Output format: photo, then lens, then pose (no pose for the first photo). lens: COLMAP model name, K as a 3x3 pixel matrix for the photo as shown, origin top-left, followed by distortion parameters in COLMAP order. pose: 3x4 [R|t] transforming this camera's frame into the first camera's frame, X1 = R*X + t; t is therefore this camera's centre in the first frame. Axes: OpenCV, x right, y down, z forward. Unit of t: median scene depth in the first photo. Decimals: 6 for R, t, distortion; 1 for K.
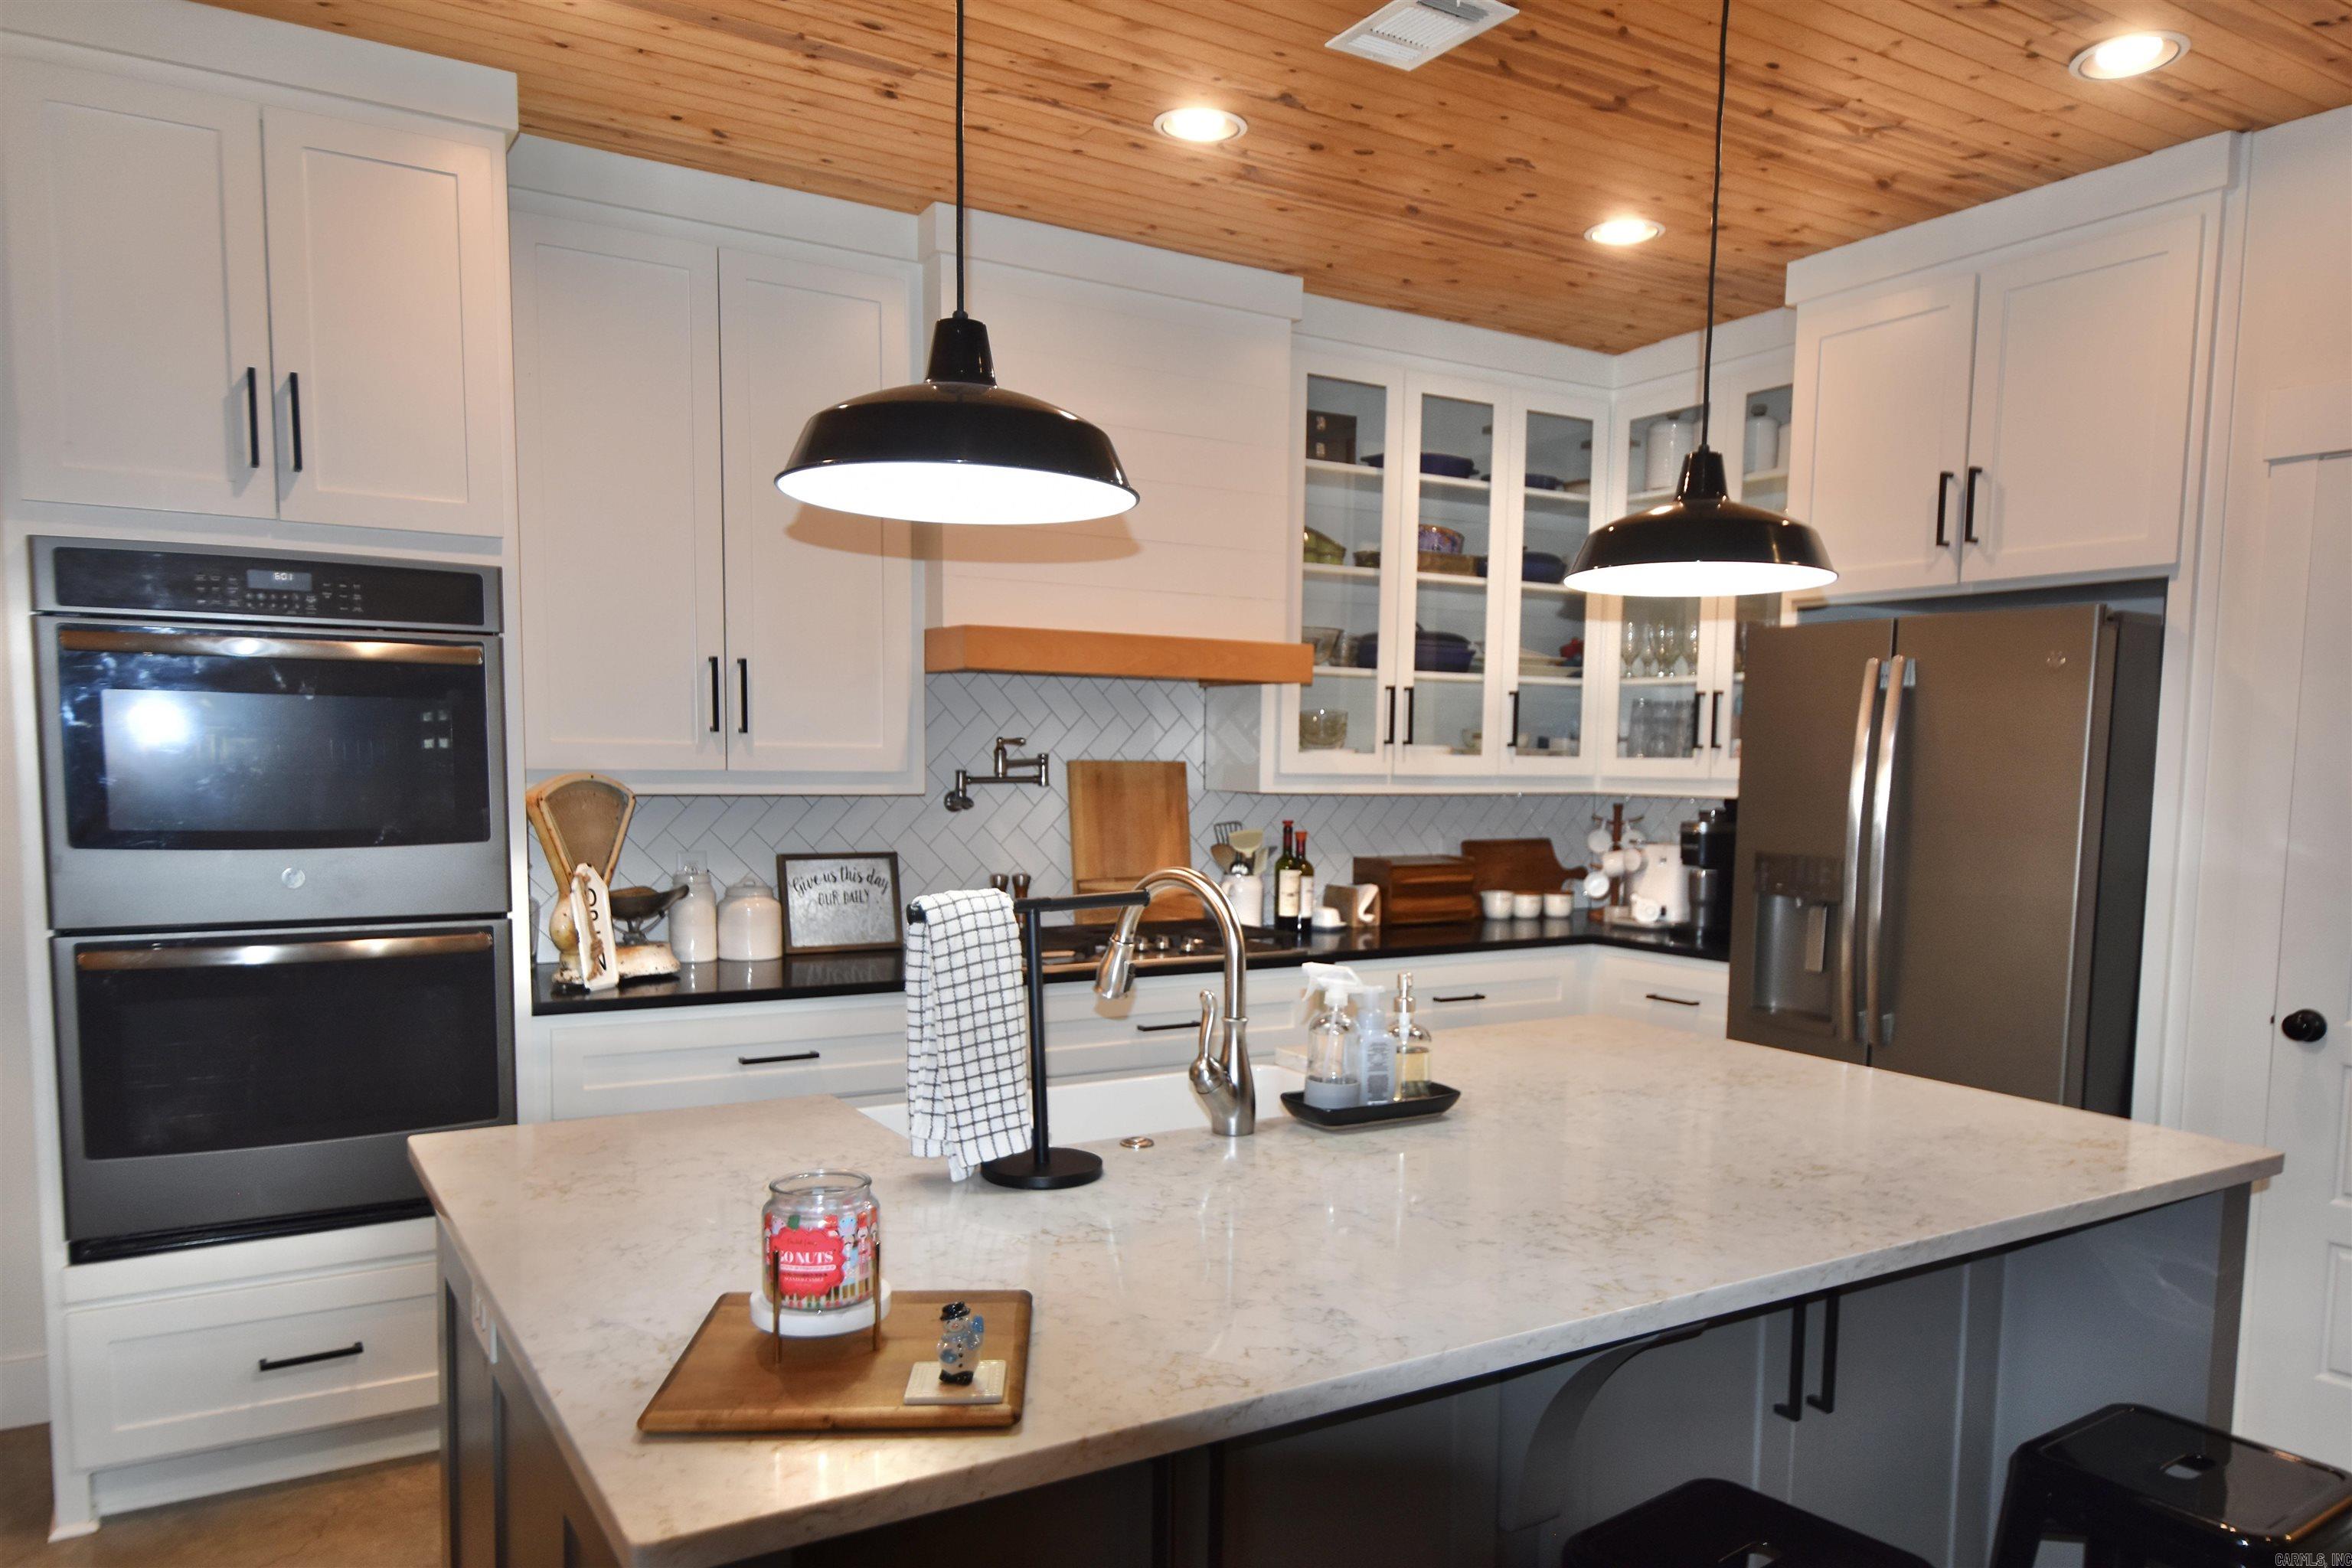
lens RADIAL K [[1624.8, 0, 1199.6], [0, 1624.8, 915.1], [0, 0, 1]] dist [0.023254, -0.009670]
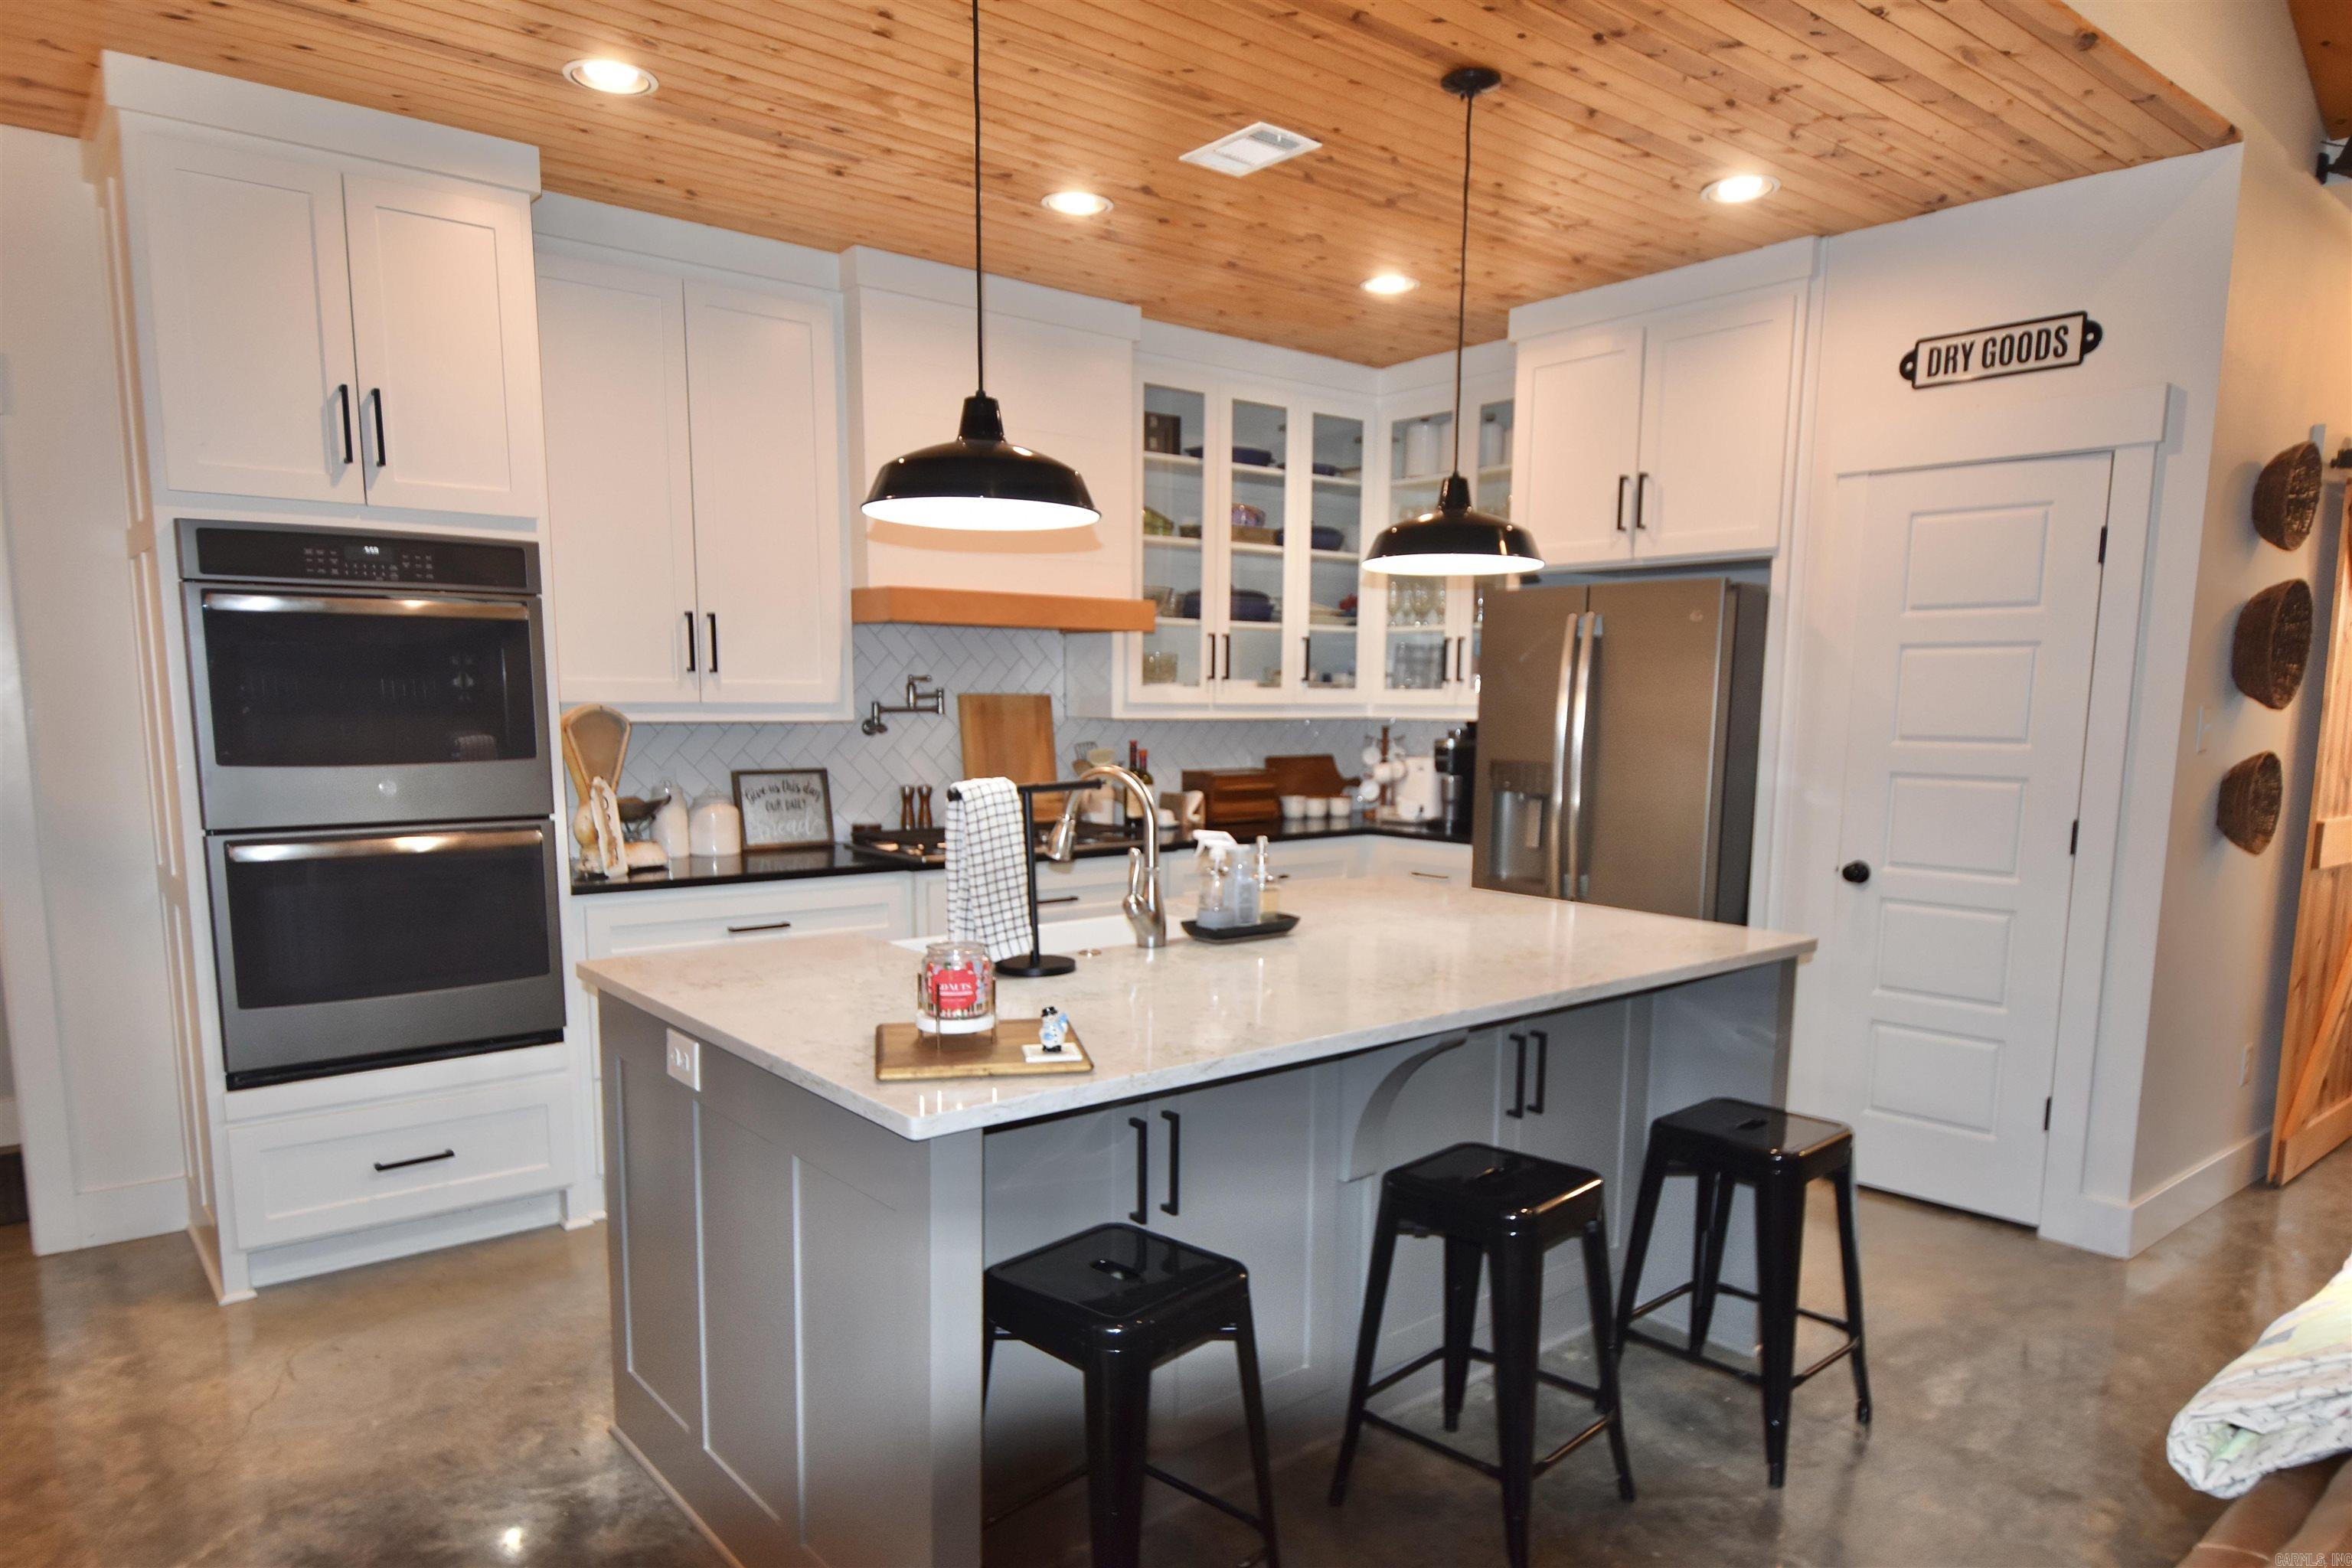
lens RADIAL K [[1484.0, 0, 1187.9], [0, 1484.0, 915.2], [0, 0, 1]] dist [0.017475, -0.000926]
pose [[0.991353, -0.024999, 0.128823, -0.069136], [0.018195, 0.998390, 0.053724, 0.019940], [-0.129958, -0.050916, 0.990211, -0.192825]]
